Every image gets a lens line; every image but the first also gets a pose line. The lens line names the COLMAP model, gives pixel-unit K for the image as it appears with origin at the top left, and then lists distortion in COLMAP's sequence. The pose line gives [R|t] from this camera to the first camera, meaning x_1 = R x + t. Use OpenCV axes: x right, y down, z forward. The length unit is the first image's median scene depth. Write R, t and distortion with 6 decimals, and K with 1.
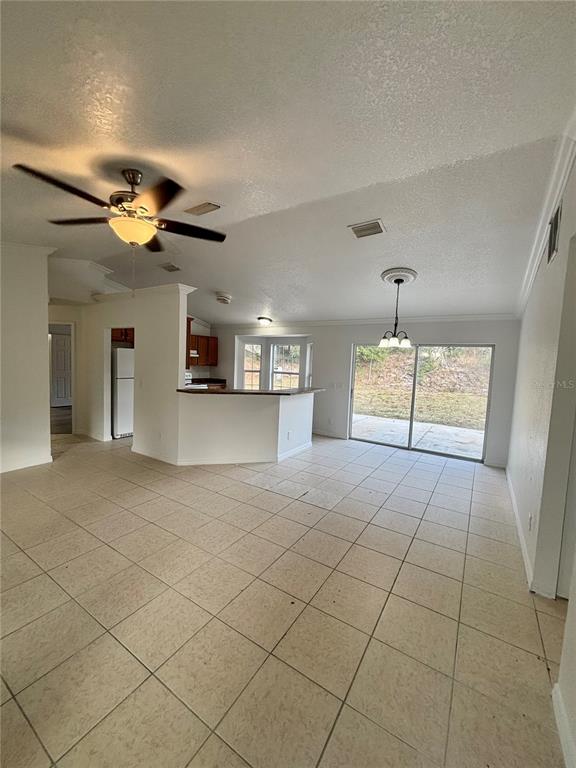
lens RADIAL K [[305.7, 0, 288.0], [0, 305.7, 384.0], [0, 0, 1]] dist [0.000928, 0.000066]
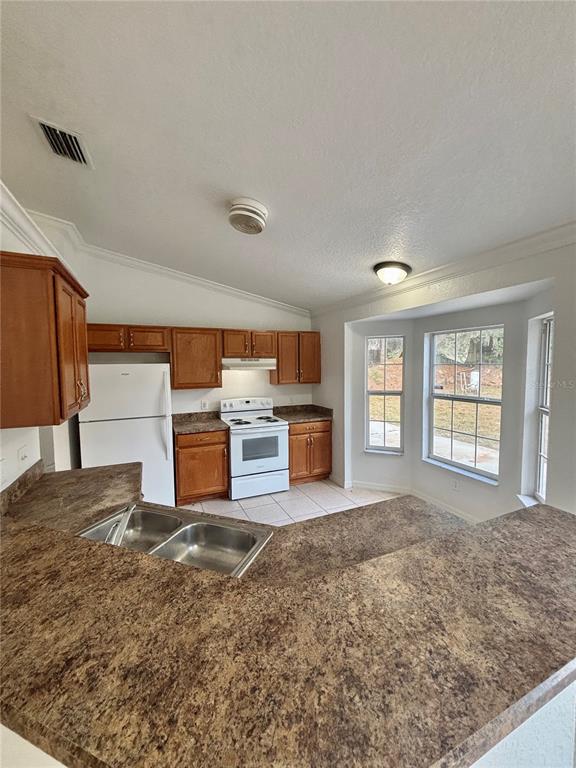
lens RADIAL K [[305.7, 0, 288.0], [0, 305.7, 384.0], [0, 0, 1]] dist [0.000928, 0.000066]
pose [[0.832199, -0.015552, -0.554258, 0.024782], [0.006094, 0.999803, -0.018905, -0.050219], [0.554443, 0.012355, 0.832130, 0.533384]]
